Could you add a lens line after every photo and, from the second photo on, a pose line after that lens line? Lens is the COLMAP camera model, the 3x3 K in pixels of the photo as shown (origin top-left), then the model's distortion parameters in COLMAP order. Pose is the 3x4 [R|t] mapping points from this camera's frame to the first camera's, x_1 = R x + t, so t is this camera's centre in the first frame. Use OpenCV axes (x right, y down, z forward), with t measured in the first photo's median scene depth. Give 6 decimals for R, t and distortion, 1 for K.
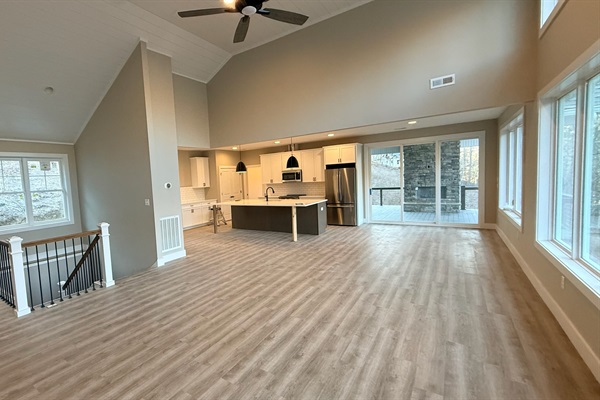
lens RADIAL K [[327.8, 0, 297.8], [0, 327.8, 202.2], [0, 0, 1]] dist [-0.000632, -0.000196]
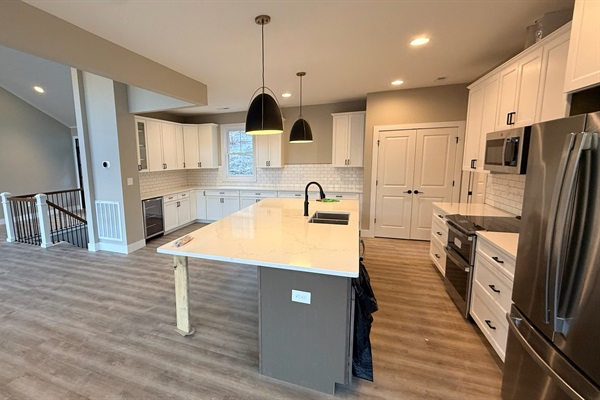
lens RADIAL K [[327.8, 0, 297.8], [0, 327.8, 202.2], [0, 0, 1]] dist [-0.000632, -0.000196]
pose [[0.016694, 0.190613, -0.981523, 0.429042], [-0.057355, 0.980226, 0.189386, -0.135752], [0.998214, 0.053134, 0.027296, 1.403118]]
